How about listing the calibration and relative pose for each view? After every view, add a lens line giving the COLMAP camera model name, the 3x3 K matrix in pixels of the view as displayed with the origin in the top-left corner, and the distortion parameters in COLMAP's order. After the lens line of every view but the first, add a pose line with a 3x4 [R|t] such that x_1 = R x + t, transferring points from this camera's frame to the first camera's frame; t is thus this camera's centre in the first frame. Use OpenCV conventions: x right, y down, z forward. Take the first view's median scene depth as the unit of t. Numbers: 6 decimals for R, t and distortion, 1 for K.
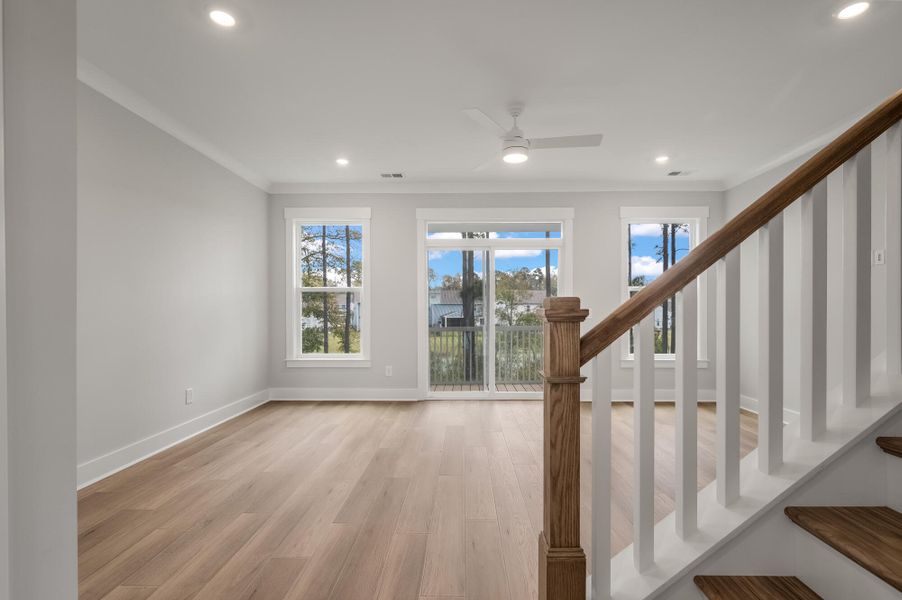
lens RADIAL K [[416.1, 0, 465.6], [0, 416.1, 303.9], [0, 0, 1]] dist [-0.001061, -0.000375]
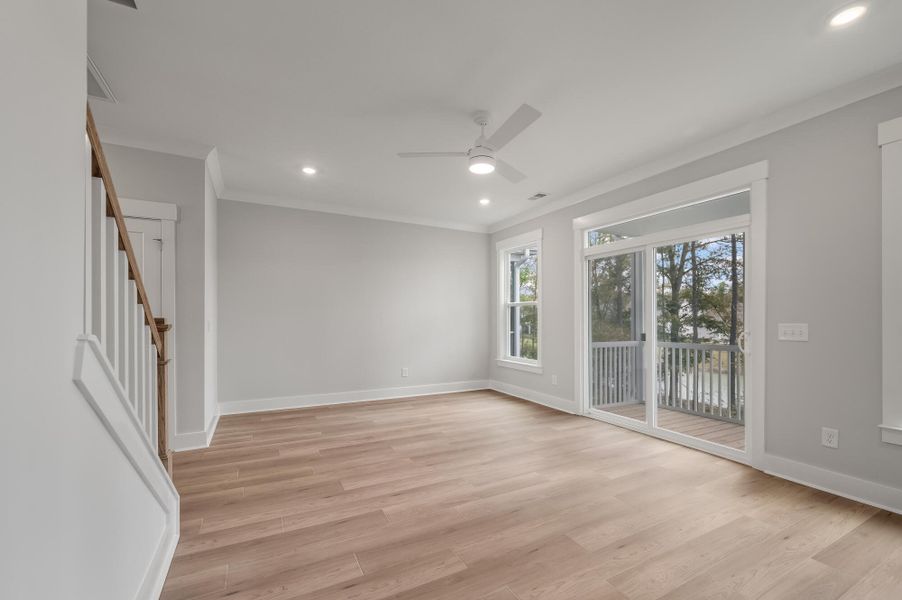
lens RADIAL K [[377.8, 0, 456.1], [0, 377.8, 317.4], [0, 0, 1]] dist [0.000301, -0.000019]
pose [[0.472402, 0.000249, -0.881383, 0.577134], [0.007981, 0.999958, 0.004560, -0.003908], [0.881347, -0.009189, 0.472380, 0.349036]]
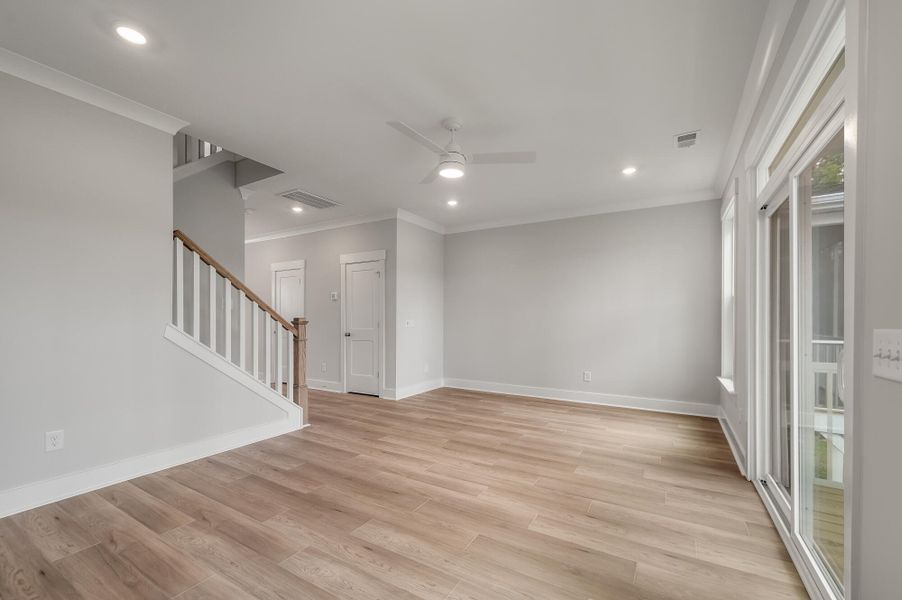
lens RADIAL K [[377.8, 0, 456.1], [0, 377.8, 317.4], [0, 0, 1]] dist [0.000301, -0.000019]
pose [[-0.513177, -0.002480, -0.858279, 0.598935], [0.009512, 0.999918, -0.008576, 0.005708], [0.858230, -0.012565, -0.513111, 0.981081]]
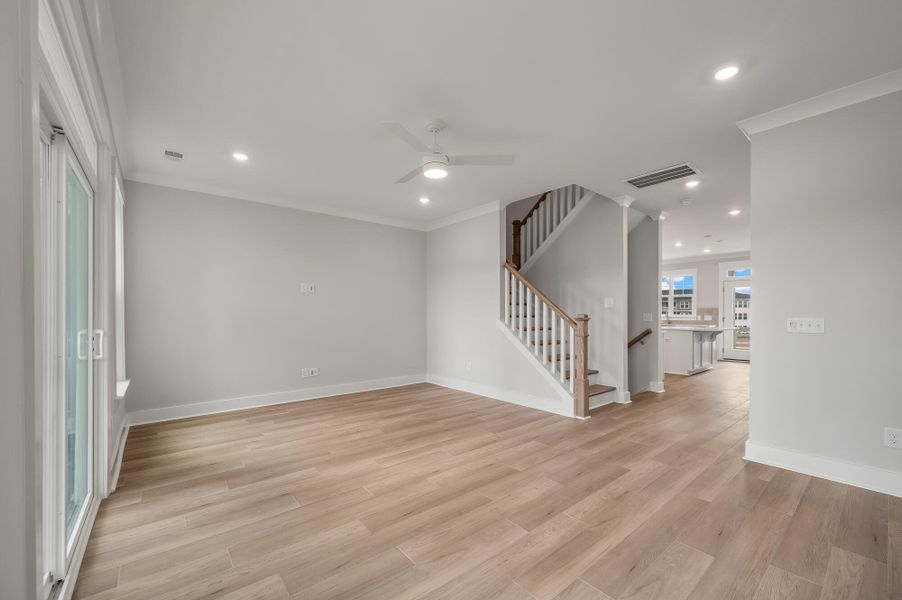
lens RADIAL K [[360.2, 0, 453.5], [0, 360.2, 315.5], [0, 0, 1]] dist [0.000373, 0.000113]
pose [[-0.630082, -0.001665, 0.776527, -0.401600], [-0.008747, 0.999949, -0.004954, 0.005849], [-0.776480, -0.009914, -0.630064, 1.015142]]
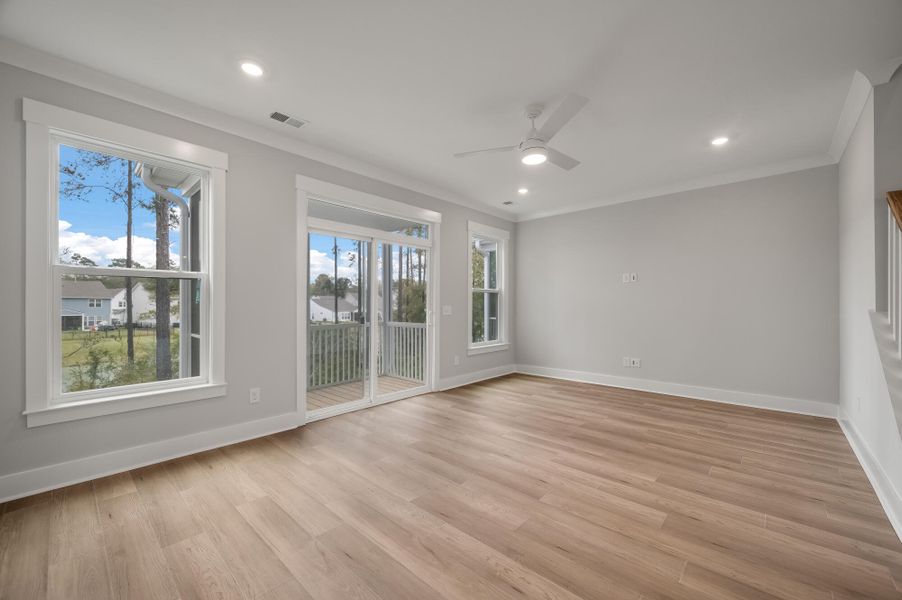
lens RADIAL K [[353.5, 0, 458.4], [0, 353.5, 303.4], [0, 0, 1]] dist [-0.000018, -0.000082]
pose [[0.667132, 0.003508, 0.744931, -0.425496], [-0.010157, 0.999939, 0.004387, -0.000303], [-0.744870, -0.010493, 0.667127, 0.370794]]
